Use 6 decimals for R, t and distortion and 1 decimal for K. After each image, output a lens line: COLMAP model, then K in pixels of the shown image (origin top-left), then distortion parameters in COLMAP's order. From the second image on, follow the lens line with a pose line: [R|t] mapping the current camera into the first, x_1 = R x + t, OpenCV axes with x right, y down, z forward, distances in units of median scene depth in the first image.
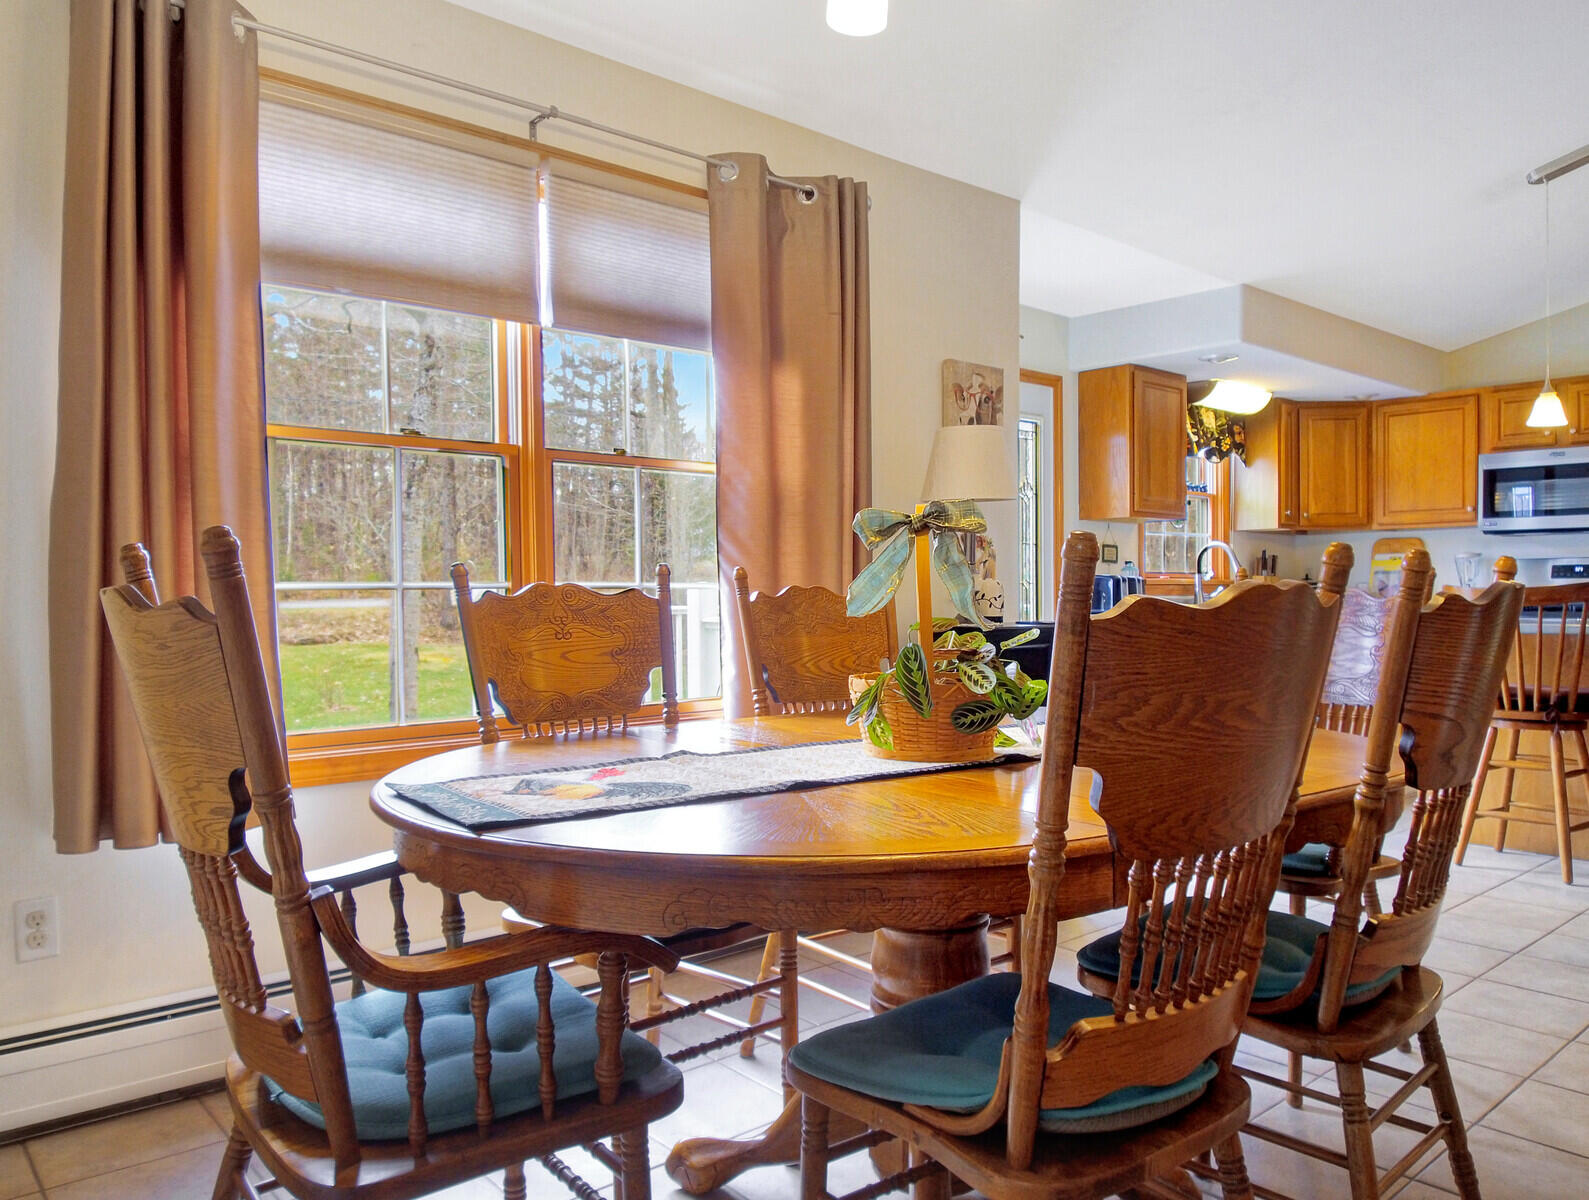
lens RADIAL K [[1160.8, 0, 810.3], [0, 1160.8, 604.6], [0, 0, 1]] dist [0.043560, -0.020240]
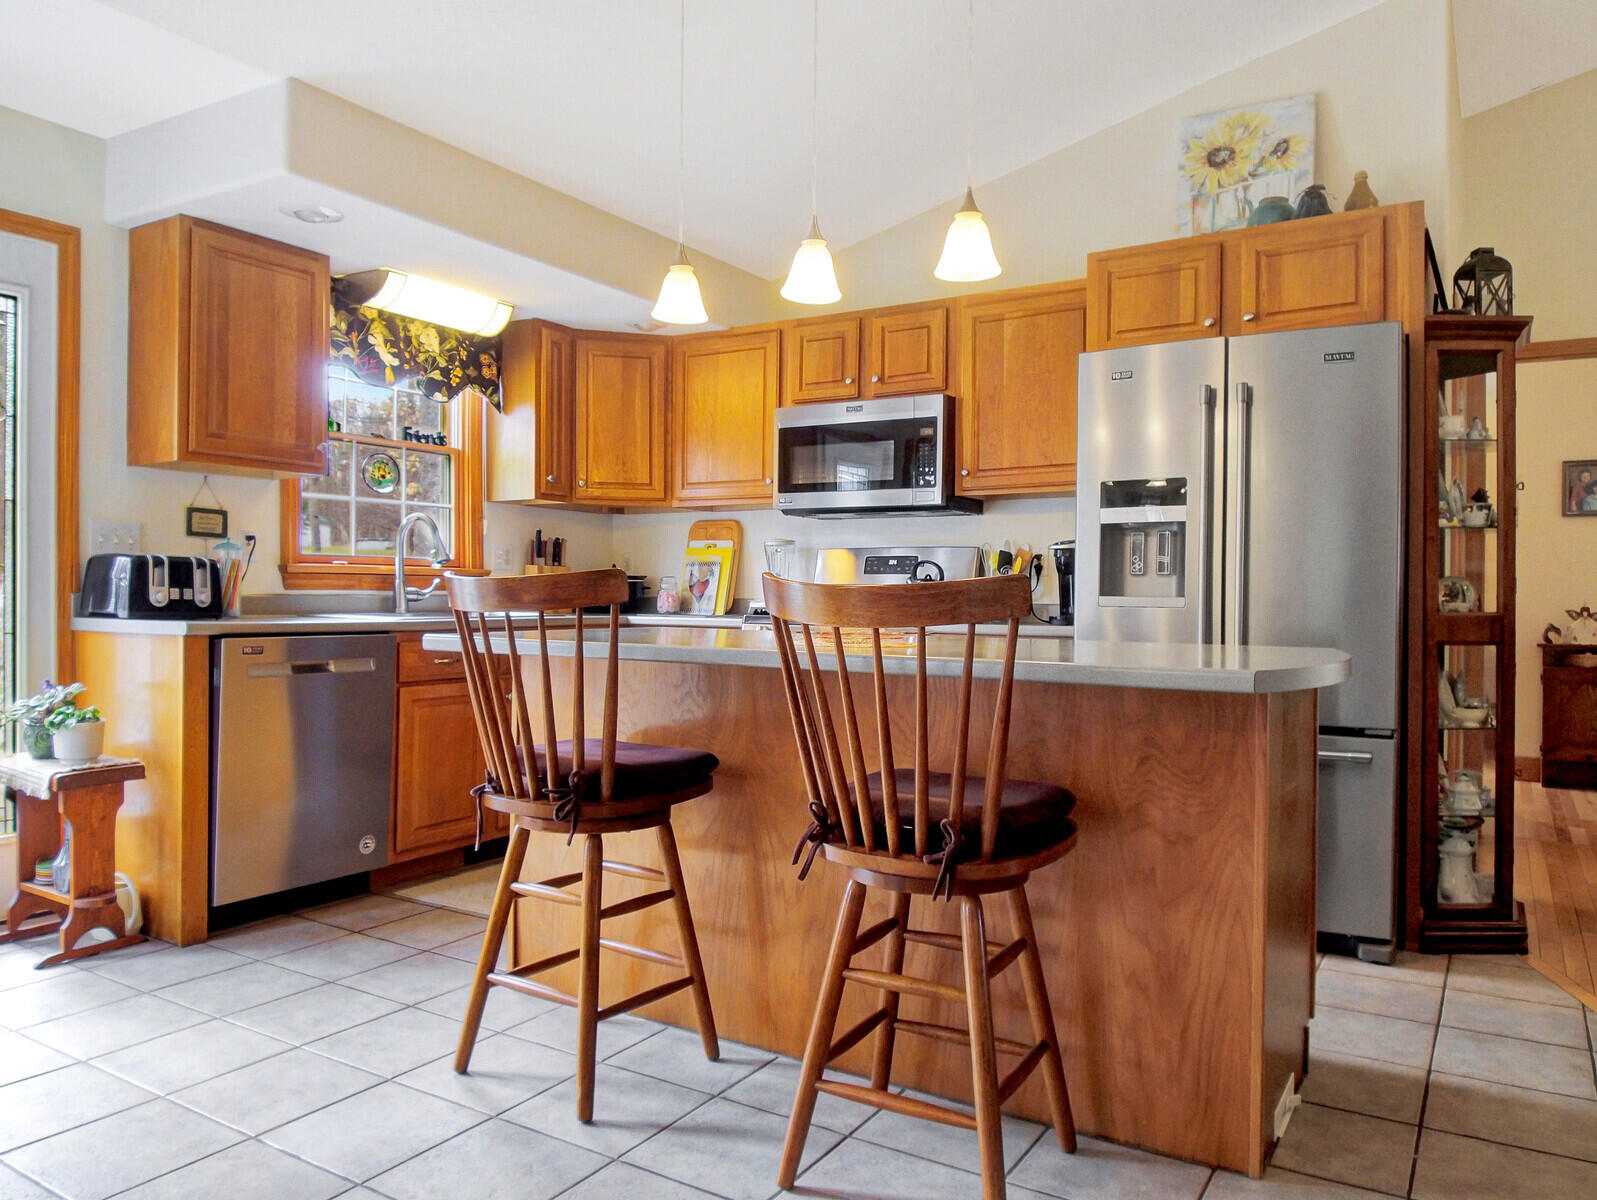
lens RADIAL K [[1126.6, 0, 790.3], [0, 1126.6, 600.6], [0, 0, 1]] dist [0.027550, -0.049498]
pose [[0.961707, 0.009203, 0.273924, 0.364672], [-0.008567, 0.999957, -0.003519, -0.001691], [-0.273945, 0.001038, 0.961745, 0.289604]]
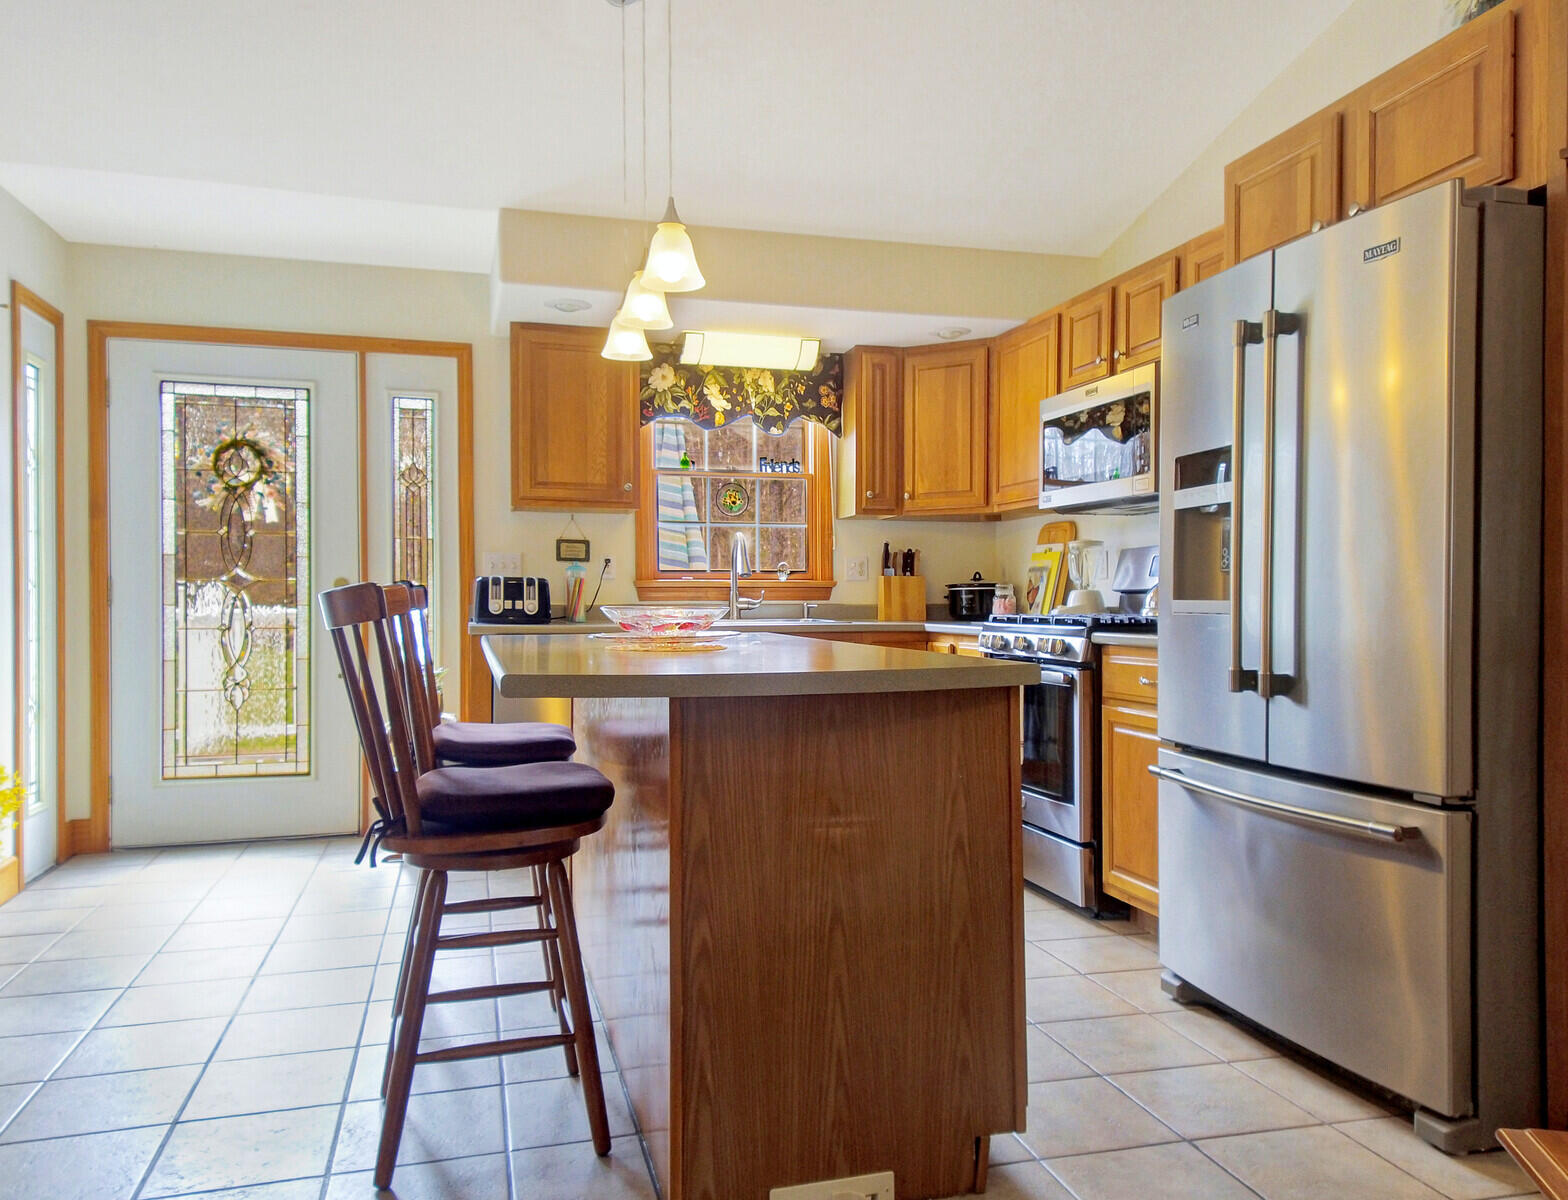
lens RADIAL K [[1145.4, 0, 789.4], [0, 1145.4, 604.0], [0, 0, 1]] dist [0.043560, -0.020240]
pose [[0.892421, 0.003188, -0.451192, 0.709864], [-0.005834, 0.999973, -0.004474, -0.002427], [0.451165, 0.006625, 0.892416, 0.305556]]
